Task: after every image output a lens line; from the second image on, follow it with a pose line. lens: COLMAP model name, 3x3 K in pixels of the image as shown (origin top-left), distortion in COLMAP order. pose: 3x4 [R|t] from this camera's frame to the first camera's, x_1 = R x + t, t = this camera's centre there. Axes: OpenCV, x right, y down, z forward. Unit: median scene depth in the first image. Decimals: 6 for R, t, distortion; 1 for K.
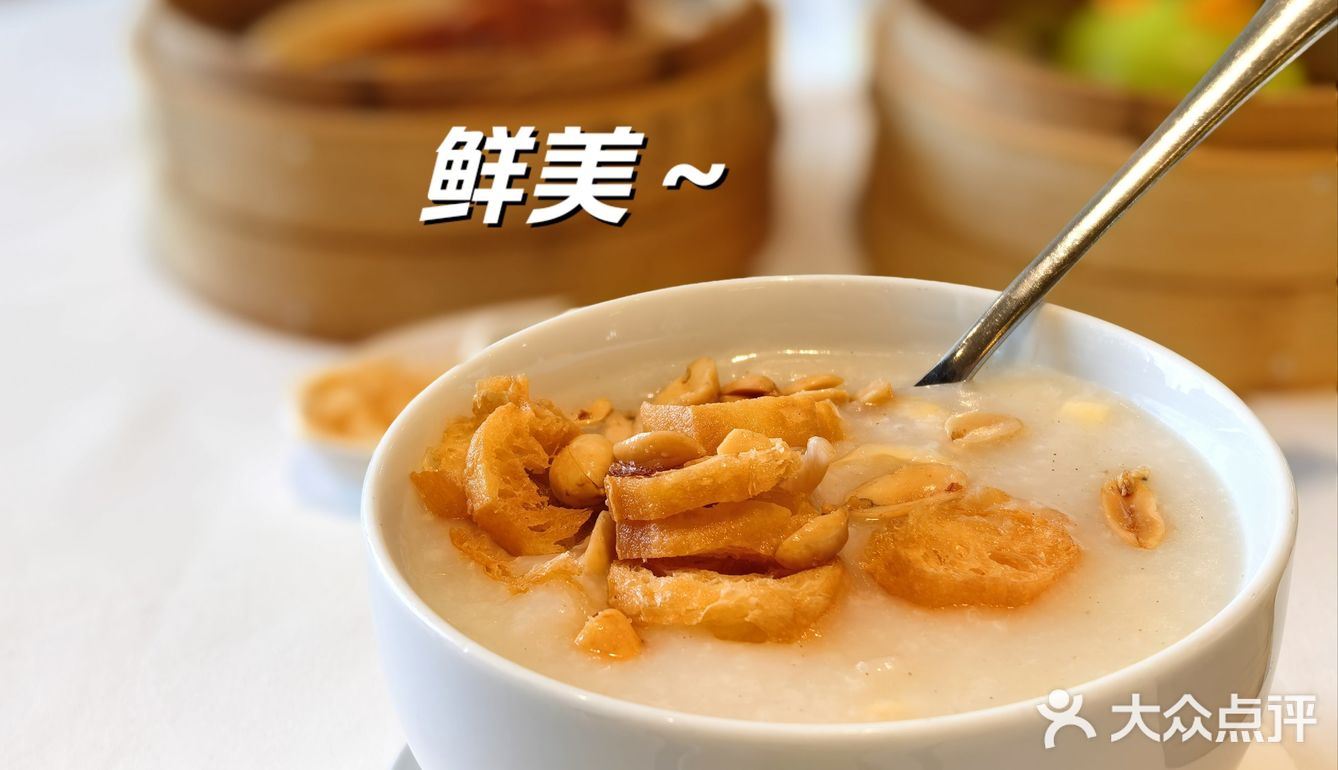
lens RADIAL K [[2036.0, 0, 669.0], [0, 2036.0, 385.0], [0, 0, 1]] dist [0.011909, 0.018378]
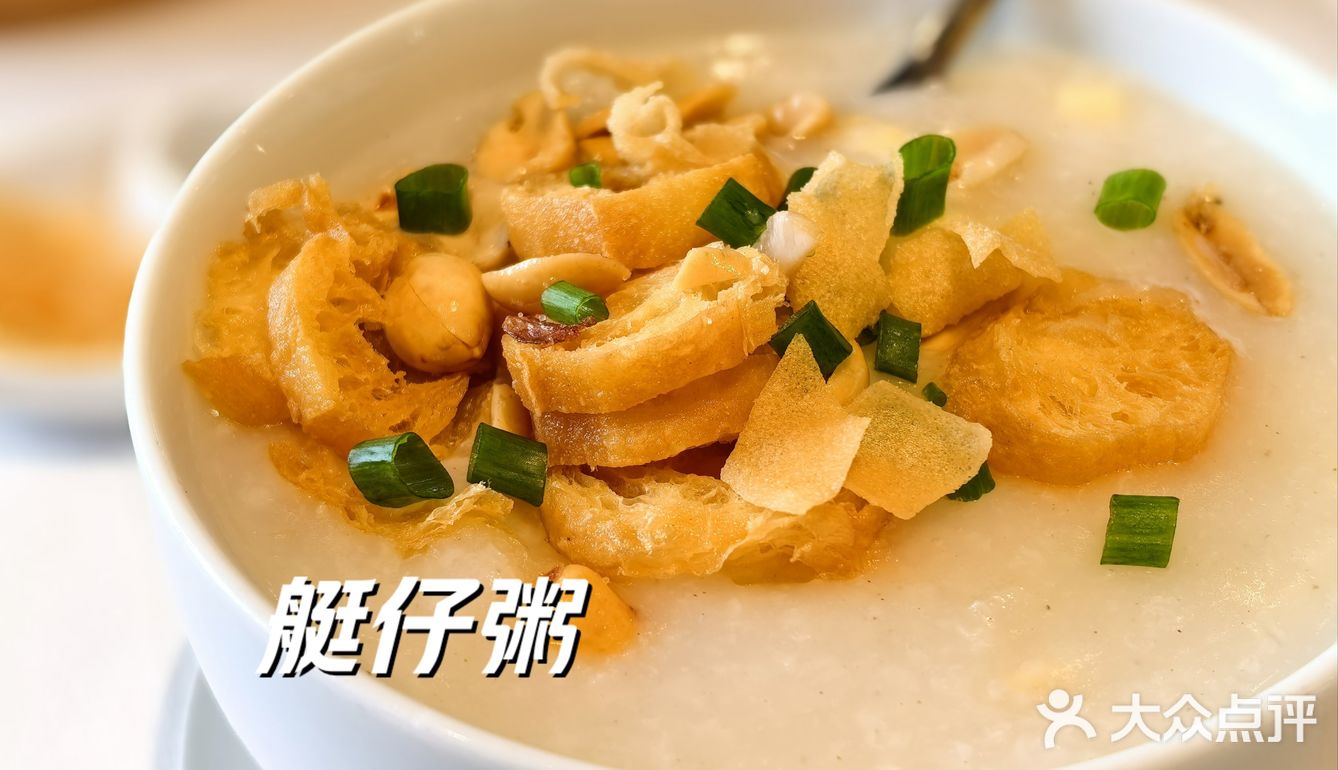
lens RADIAL K [[2111.1, 0, 669.0], [0, 2111.1, 385.0], [0, 0, 1]] dist [-0.154473, -0.038537]
pose [[0.963264, -0.166779, 0.210495, -0.123452], [0.106948, 0.957188, 0.268985, -0.116812], [-0.246344, -0.236592, 0.939861, 0.345399]]
